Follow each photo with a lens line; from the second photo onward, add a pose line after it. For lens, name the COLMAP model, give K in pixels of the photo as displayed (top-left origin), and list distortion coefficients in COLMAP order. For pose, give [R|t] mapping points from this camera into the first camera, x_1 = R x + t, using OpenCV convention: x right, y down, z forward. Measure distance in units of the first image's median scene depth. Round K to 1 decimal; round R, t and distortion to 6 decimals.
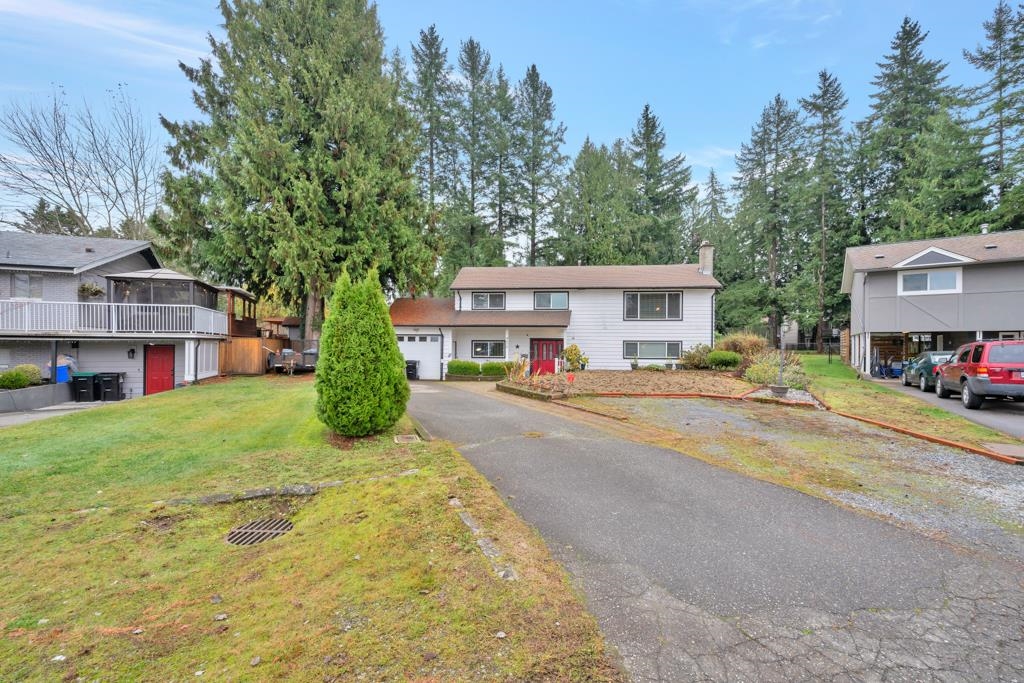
lens RADIAL K [[426.5, 0, 512.0], [0, 426.5, 343.8], [0, 0, 1]] dist [-0.000196, 0.000363]
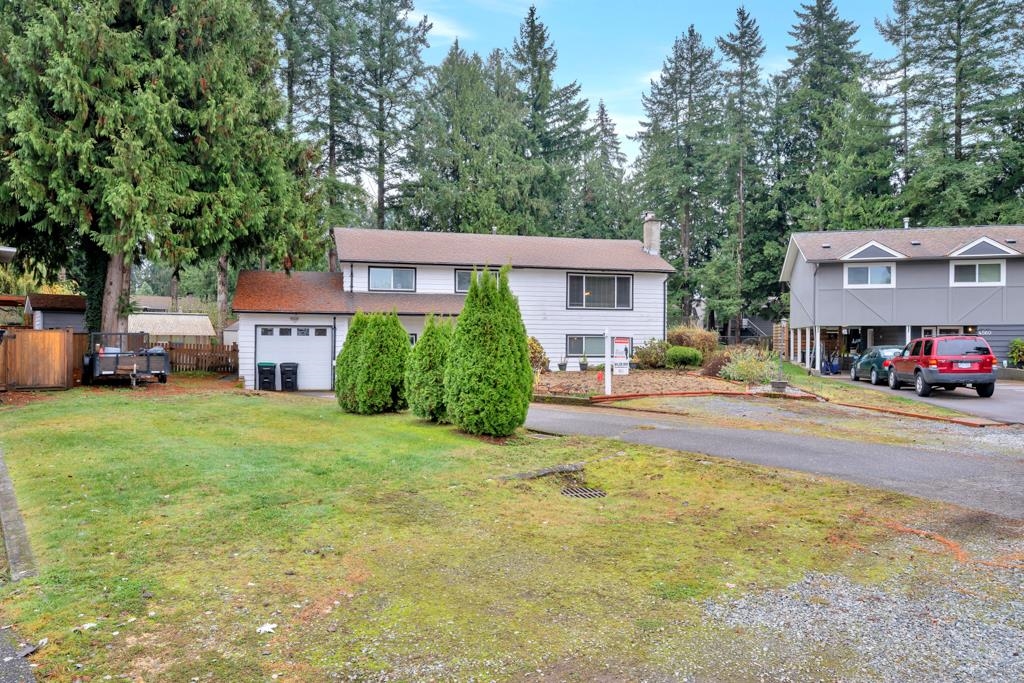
lens RADIAL K [[663.4, 0, 512.6], [0, 663.4, 343.6], [0, 0, 1]] dist [-0.003218, -0.001754]
pose [[0.940772, -0.004361, 0.339012, -0.255062], [0.000772, 0.999942, 0.010721, -0.003658], [-0.339039, -0.009824, 0.940721, -0.132445]]
